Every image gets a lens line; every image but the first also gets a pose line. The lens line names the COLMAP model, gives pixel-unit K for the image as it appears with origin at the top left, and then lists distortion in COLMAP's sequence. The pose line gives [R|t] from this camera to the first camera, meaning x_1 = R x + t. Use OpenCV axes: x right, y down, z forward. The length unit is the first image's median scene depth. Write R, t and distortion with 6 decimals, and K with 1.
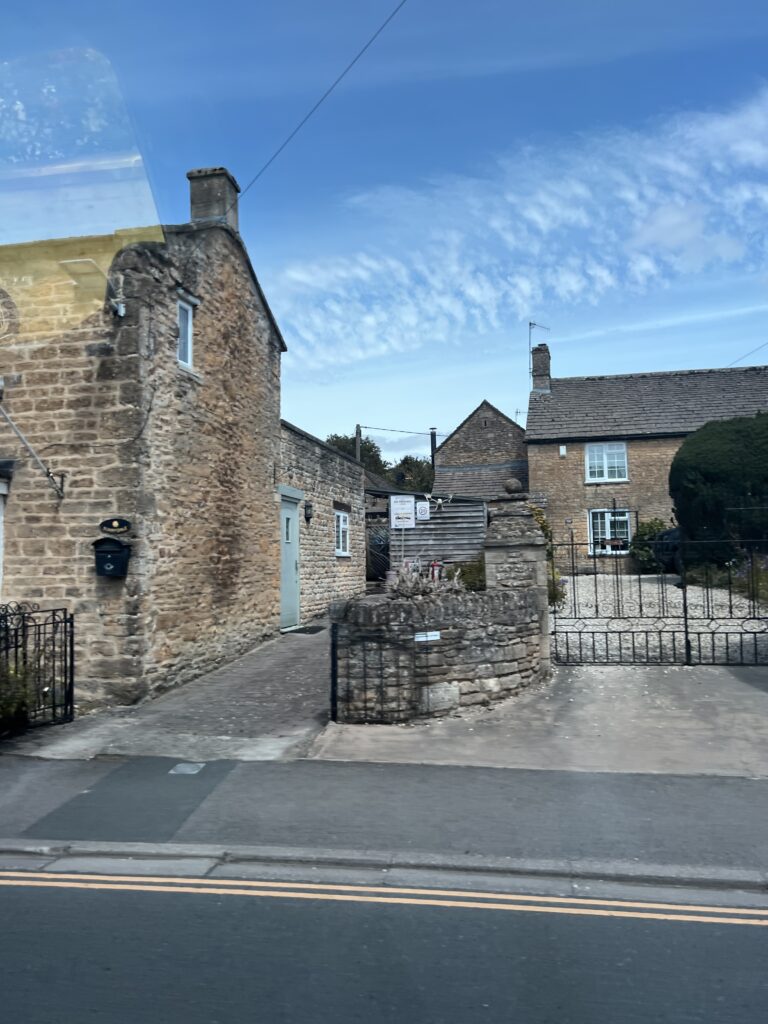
lens RADIAL K [[773.5, 0, 382.3], [0, 773.5, 509.4], [0, 0, 1]] dist [0.029248, -0.026583]
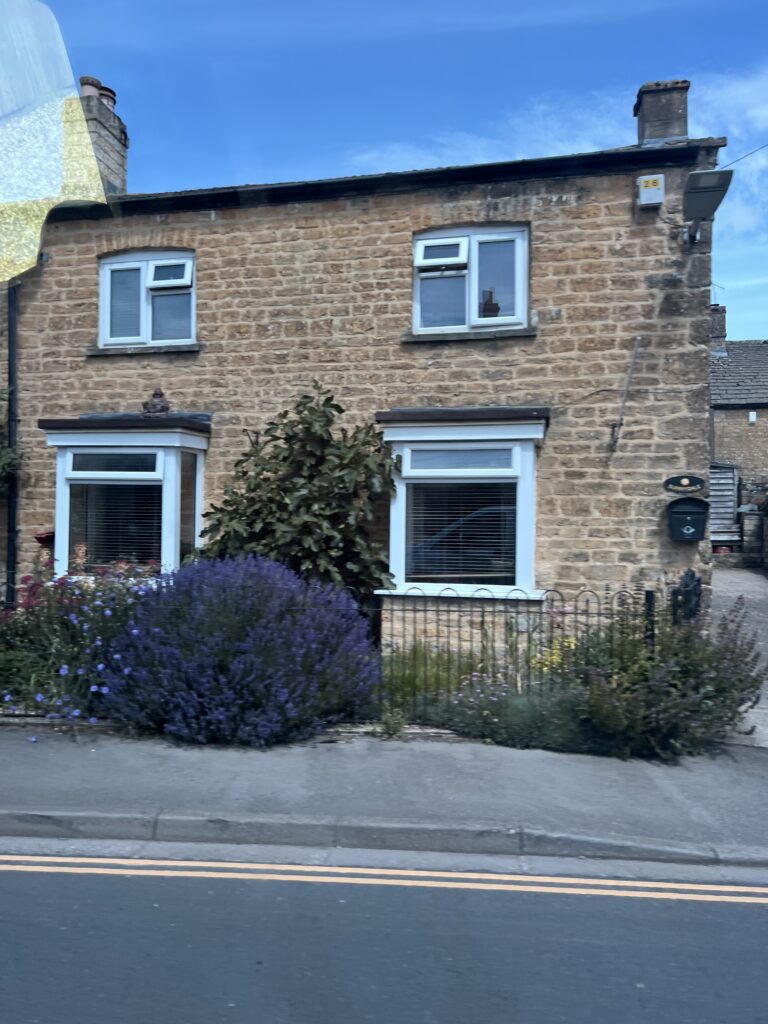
lens RADIAL K [[773.5, 0, 383.5], [0, 773.5, 517.0], [0, 0, 1]] dist [0.029248, -0.026583]
pose [[0.999780, 0.020117, 0.006010, -0.671992], [-0.020405, 0.998412, 0.052510, 0.019013], [-0.004944, -0.052621, 0.998602, 0.115802]]
